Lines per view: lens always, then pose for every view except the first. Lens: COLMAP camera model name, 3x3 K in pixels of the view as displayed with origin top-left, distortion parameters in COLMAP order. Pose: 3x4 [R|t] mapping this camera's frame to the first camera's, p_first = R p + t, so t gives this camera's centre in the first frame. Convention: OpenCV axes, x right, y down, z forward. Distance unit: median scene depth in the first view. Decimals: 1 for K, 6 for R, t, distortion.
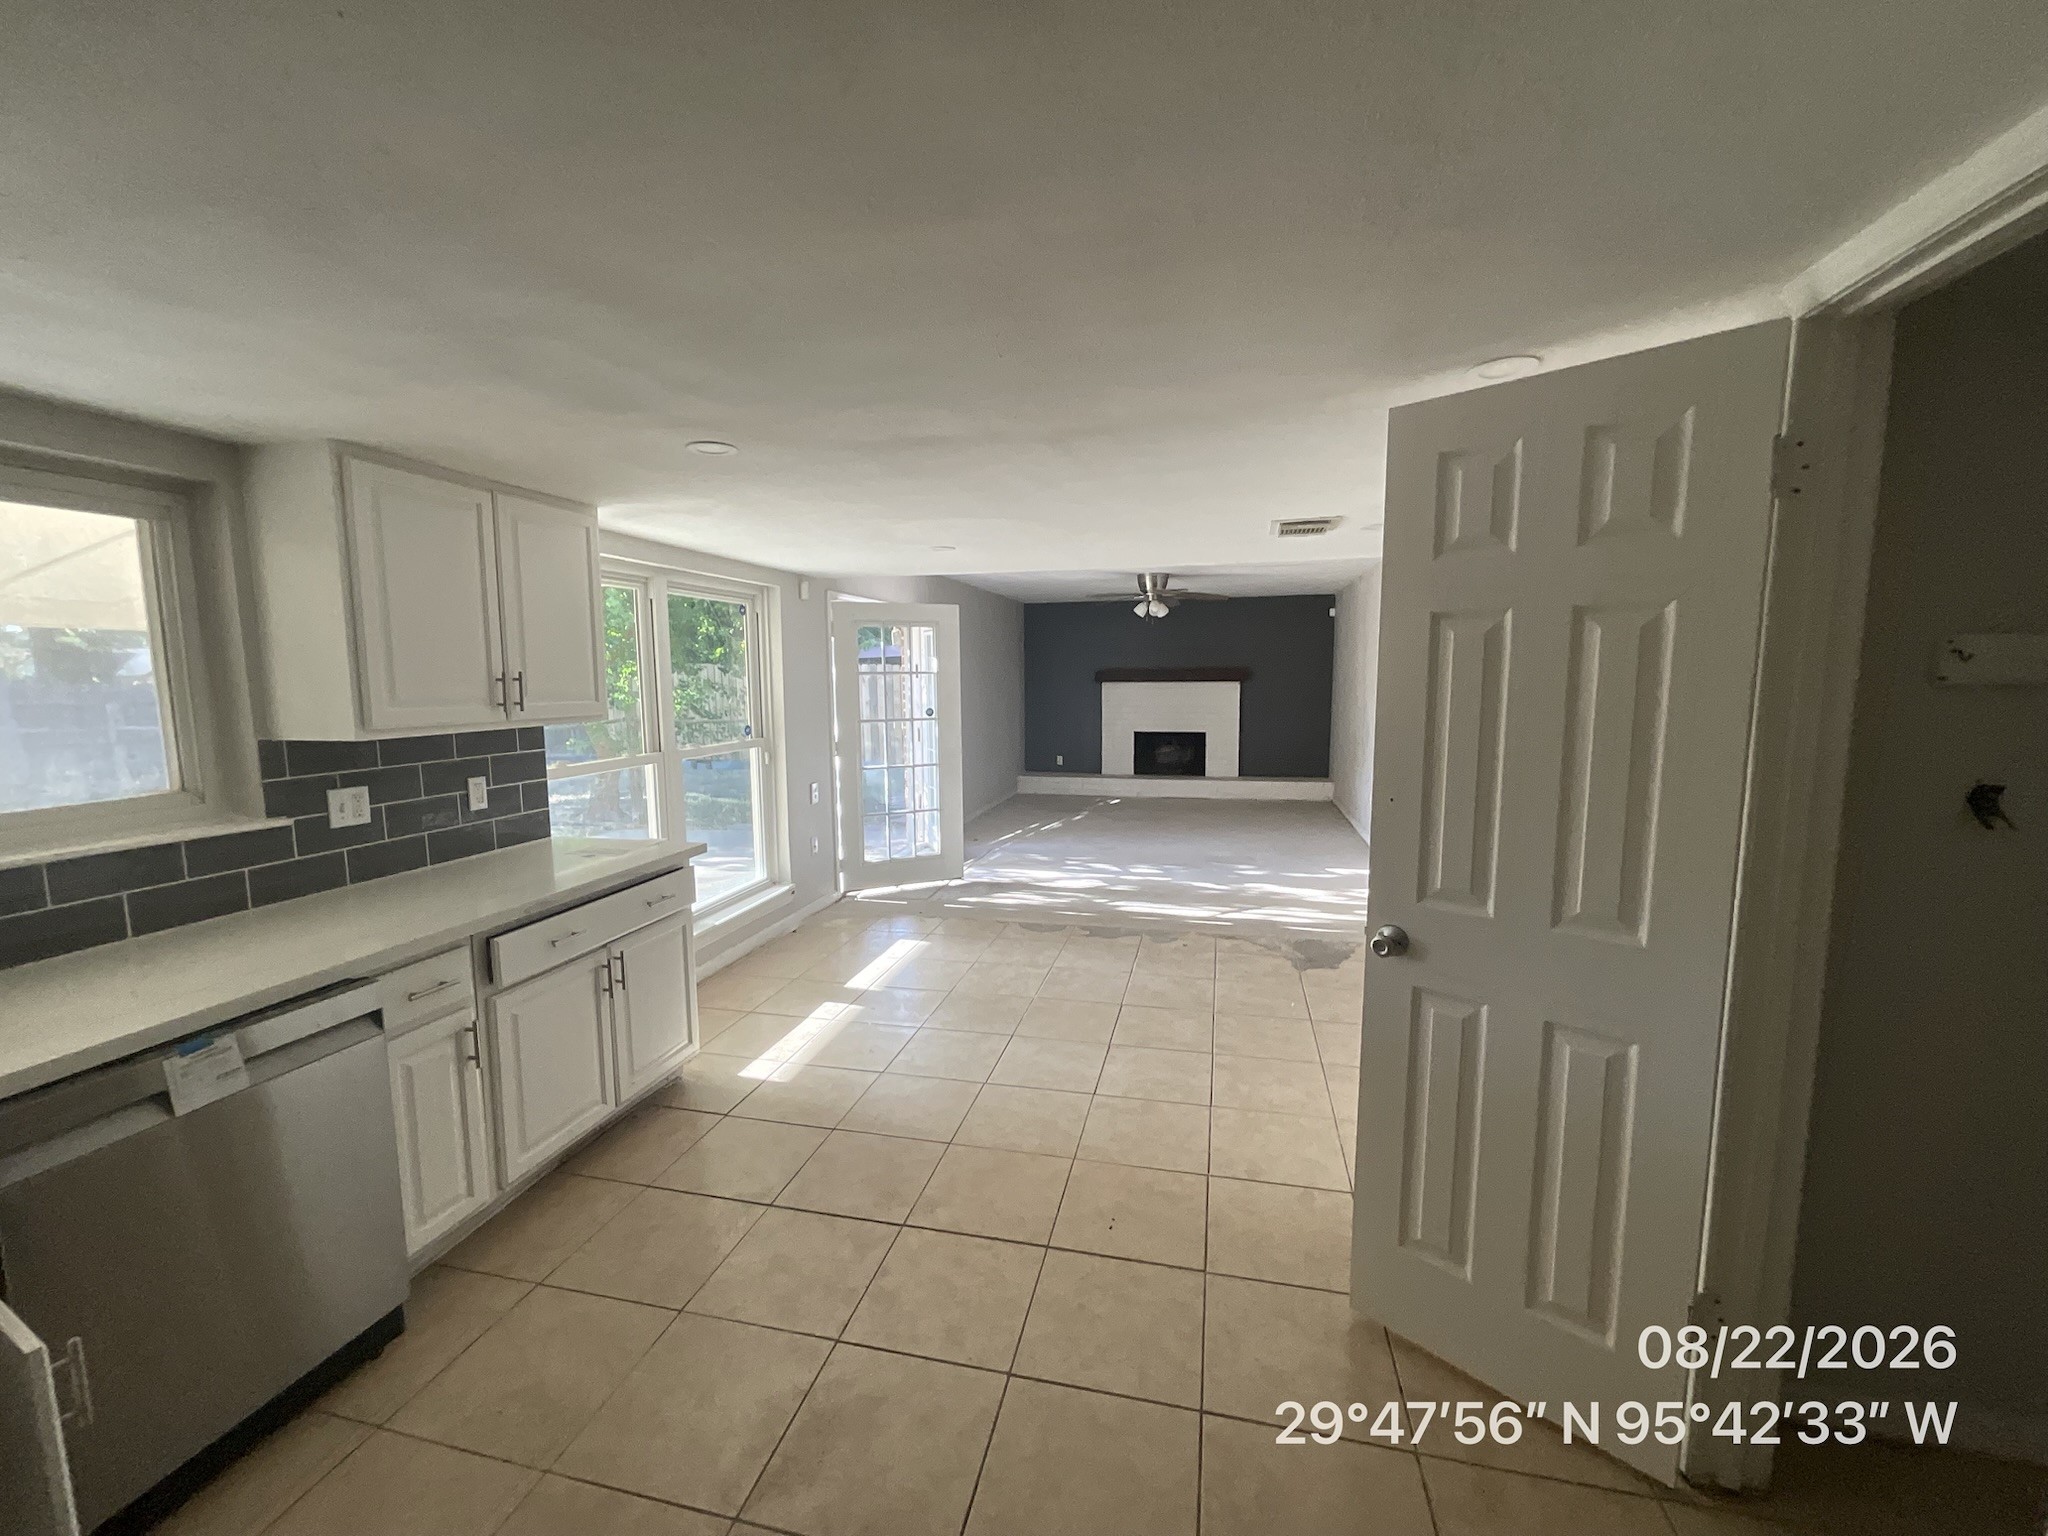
lens RADIAL K [[835.4, 0, 1027.8], [0, 835.4, 768.1], [0, 0, 1]] dist [-0.001432, 0.000532]
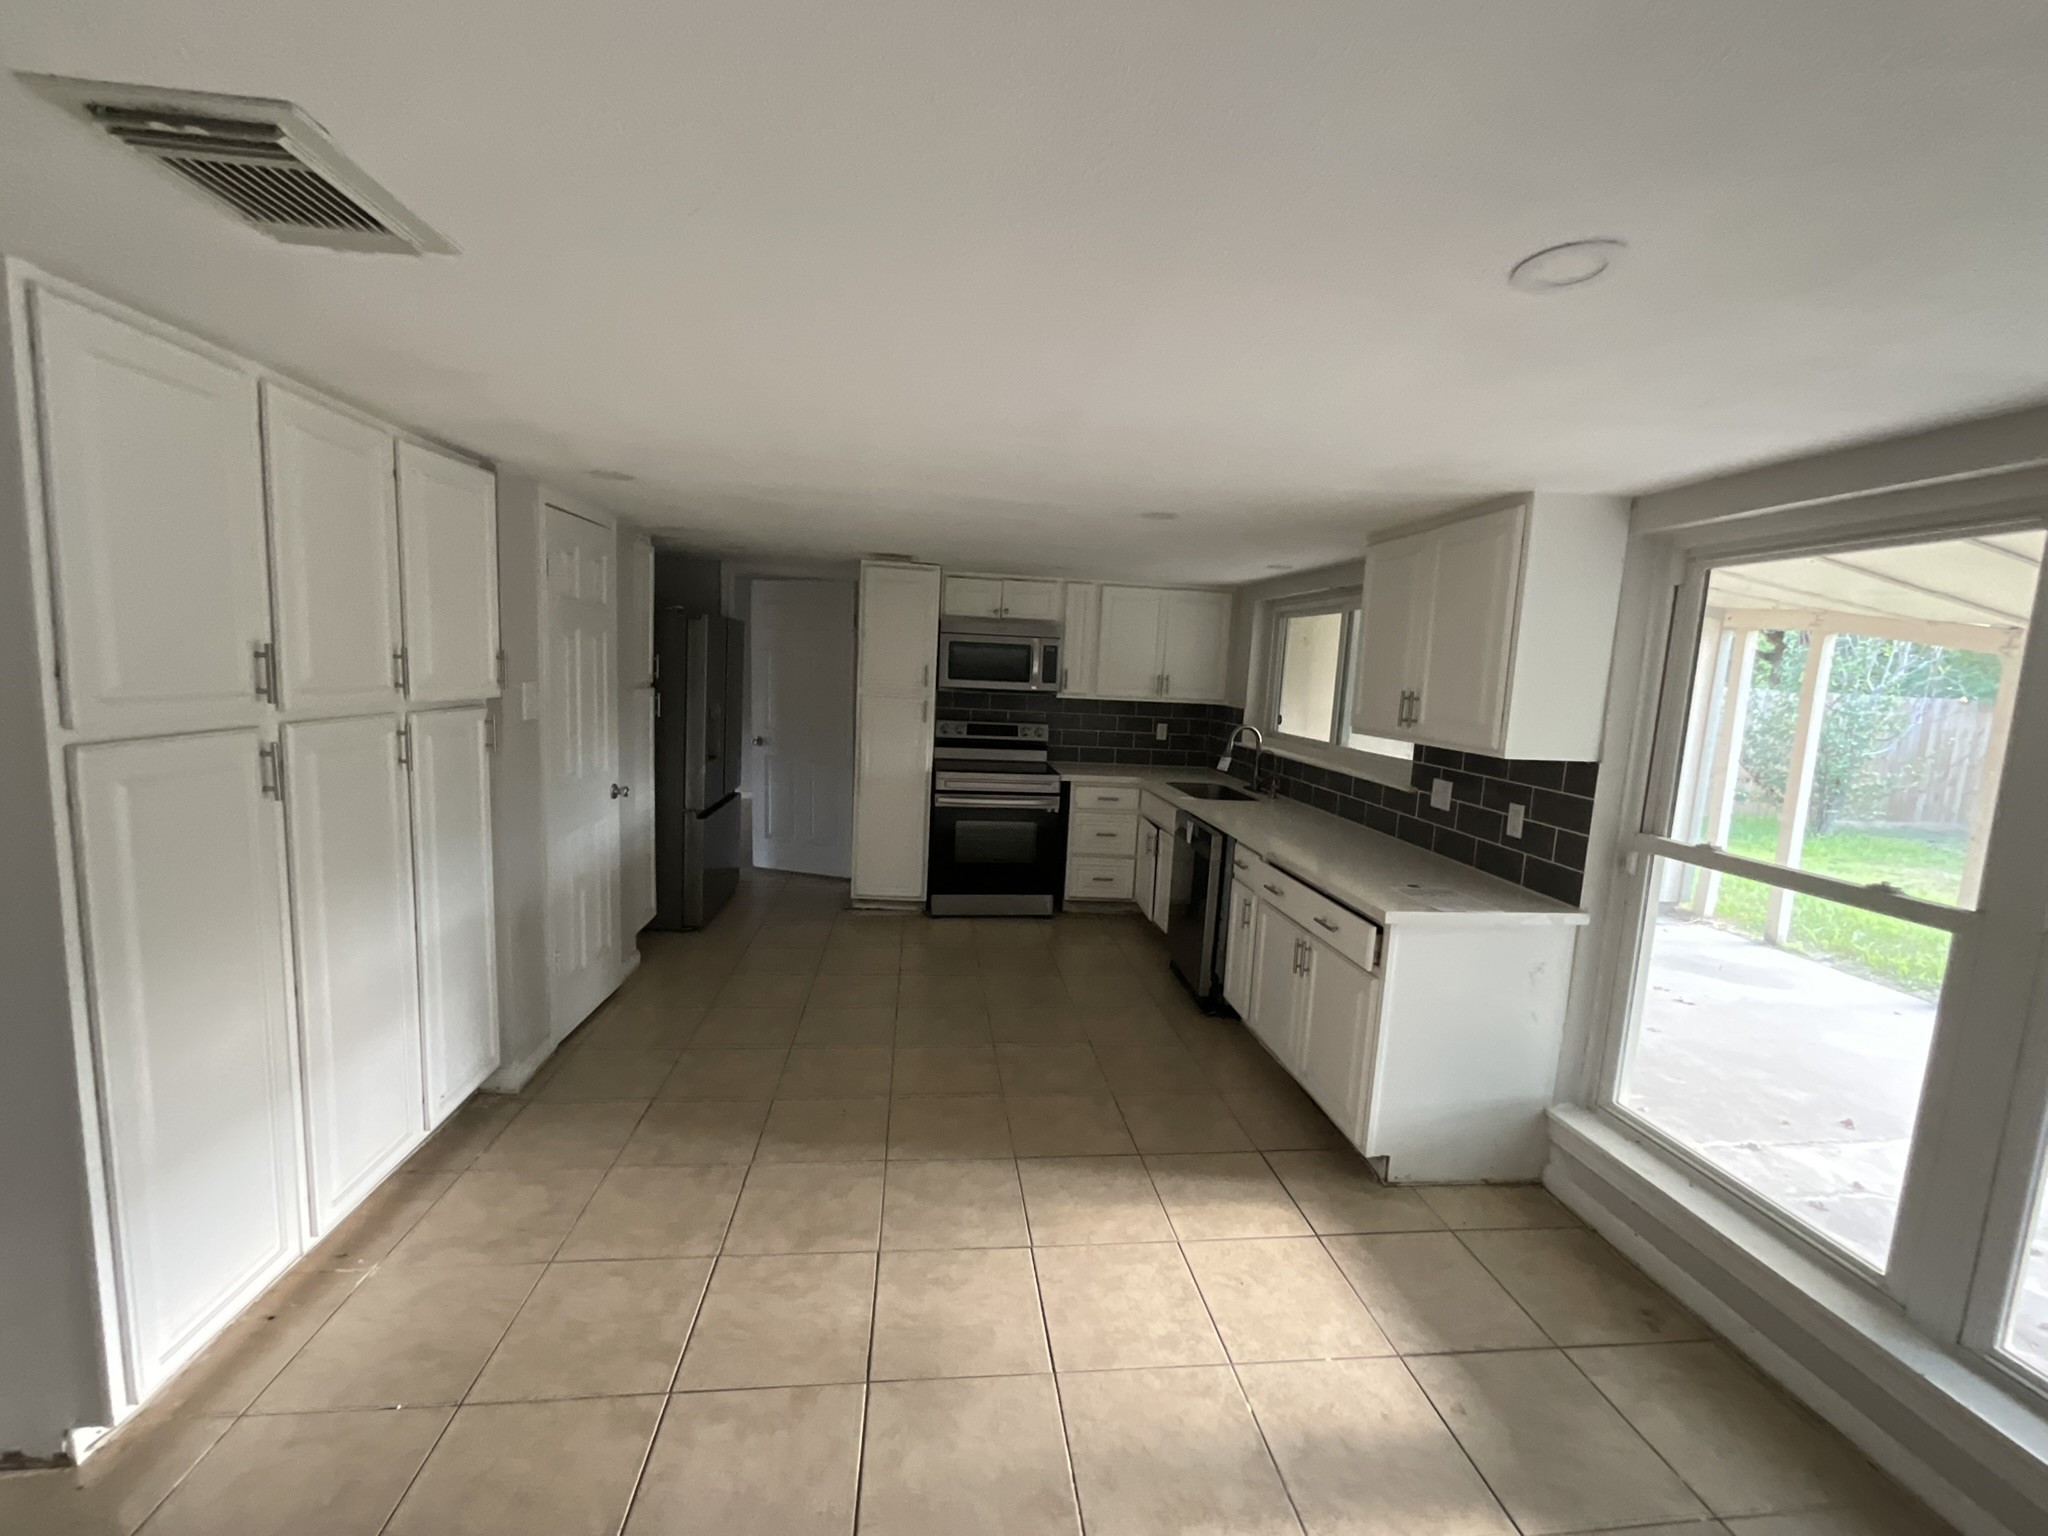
lens RADIAL K [[835.4, 0, 1027.8], [0, 835.4, 768.1], [0, 0, 1]] dist [-0.001432, 0.000532]
pose [[-0.937105, 0.006673, -0.348984, 0.241276], [-0.078264, 0.970343, 0.228711, -0.228254], [0.340160, 0.241639, -0.908791, 1.840225]]
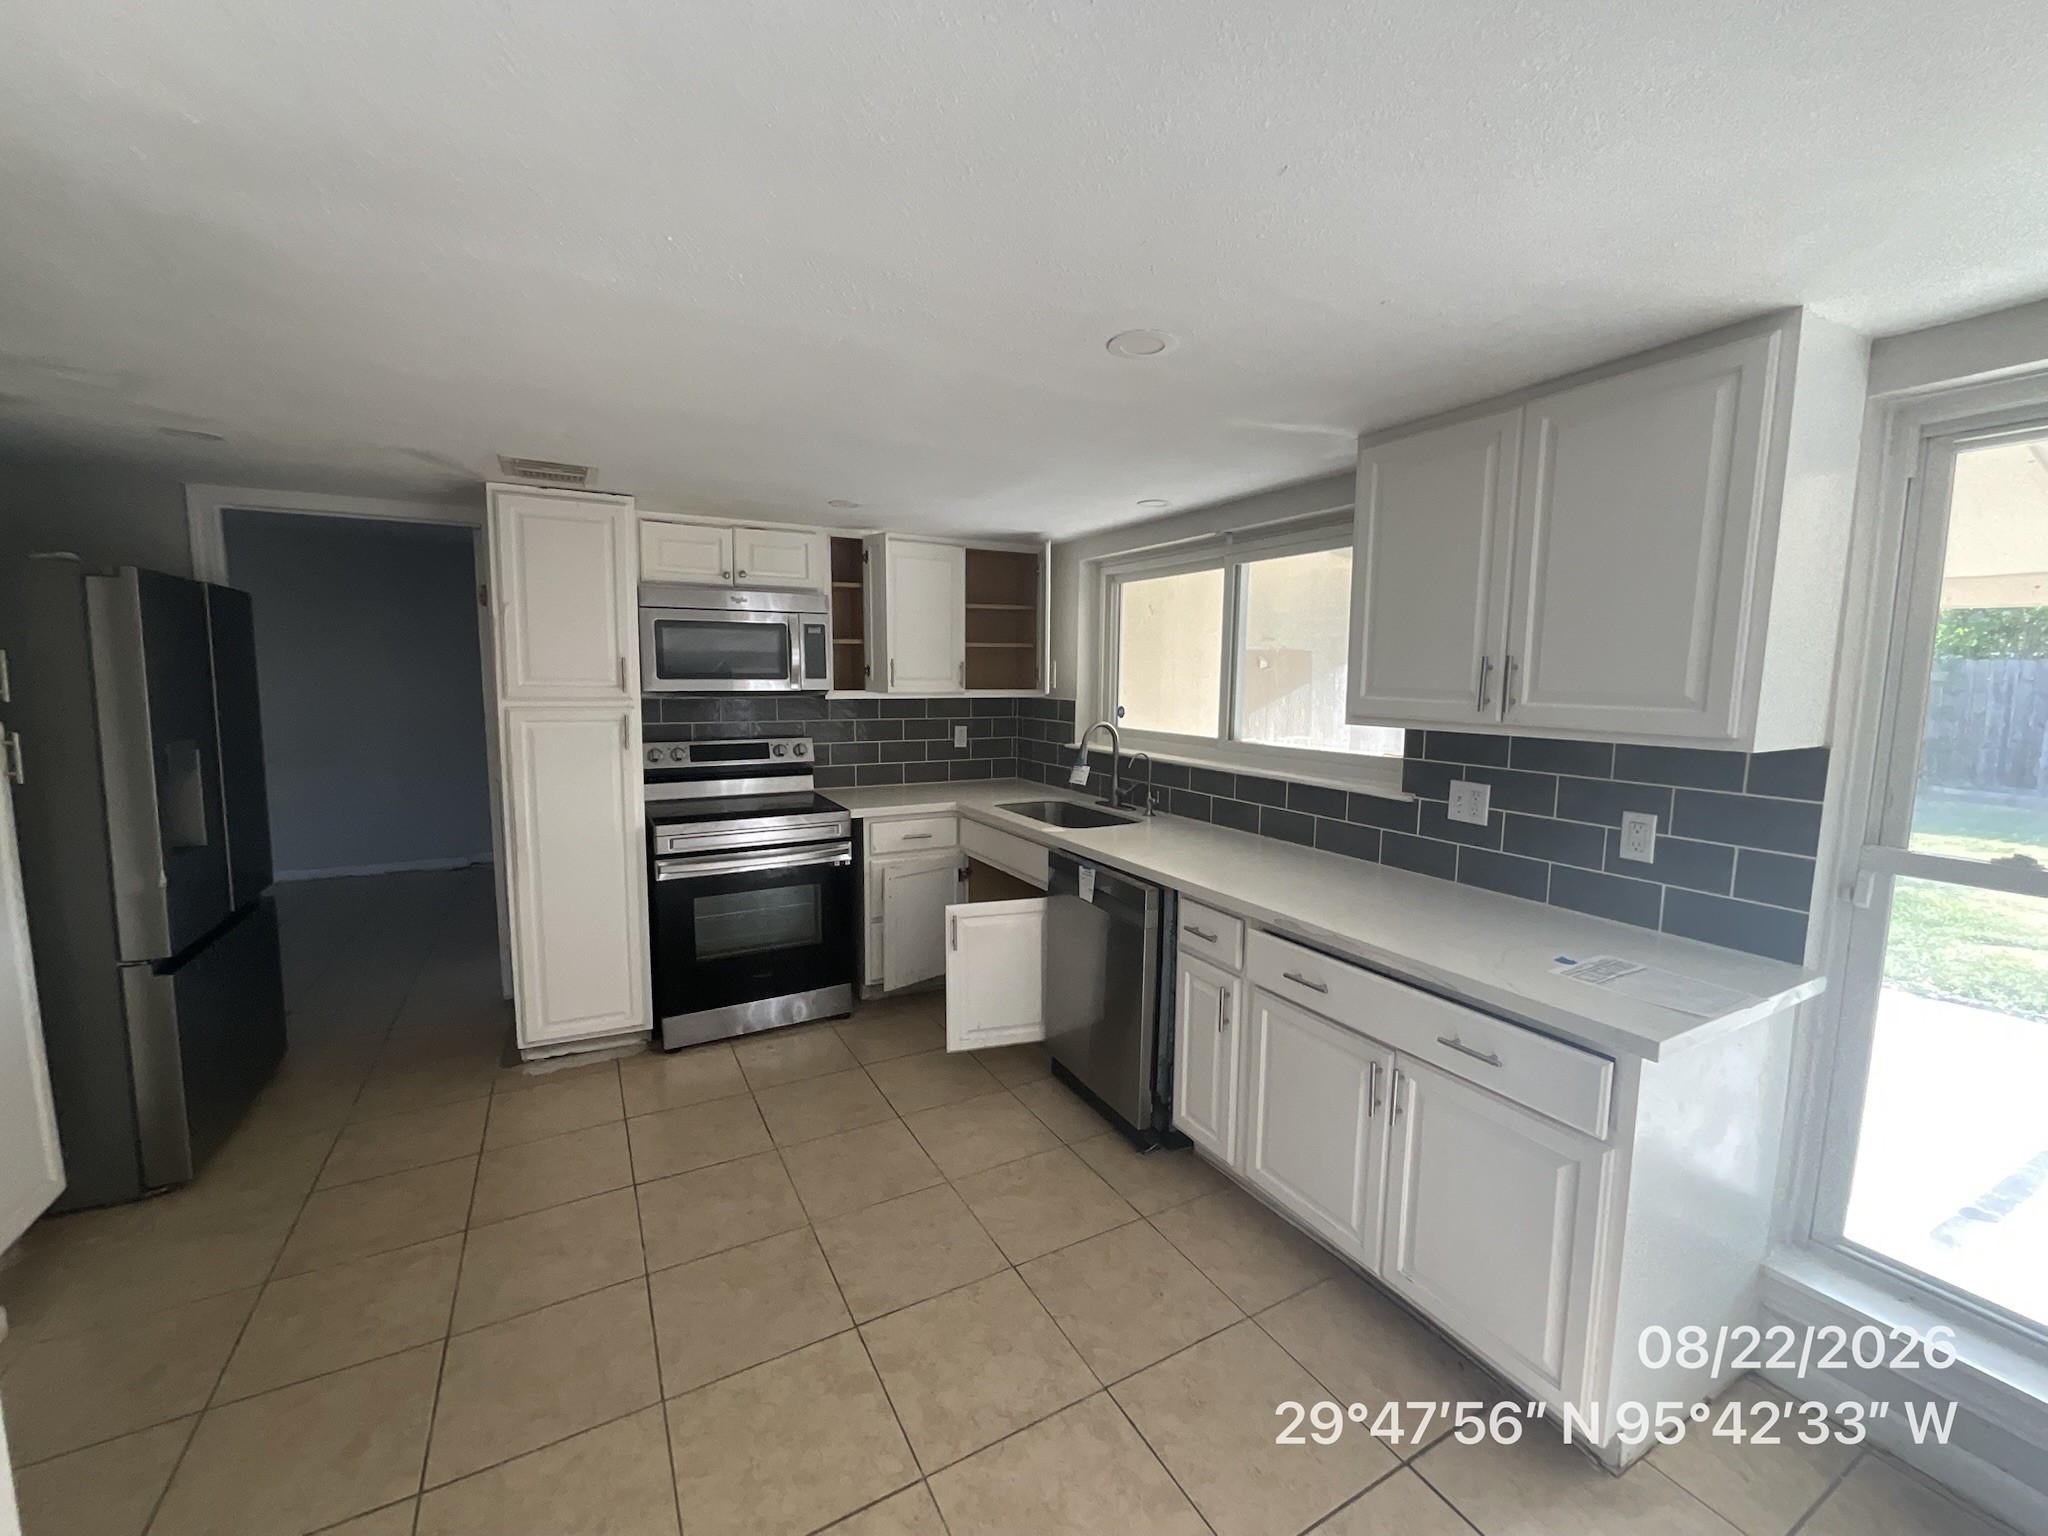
lens RADIAL K [[835.4, 0, 1027.8], [0, 835.4, 768.1], [0, 0, 1]] dist [-0.001432, 0.000532]
pose [[-0.740698, 0.079733, -0.667090, 0.169599], [-0.076346, 0.976511, 0.201487, -0.133979], [0.667486, 0.200171, -0.717212, 1.250764]]
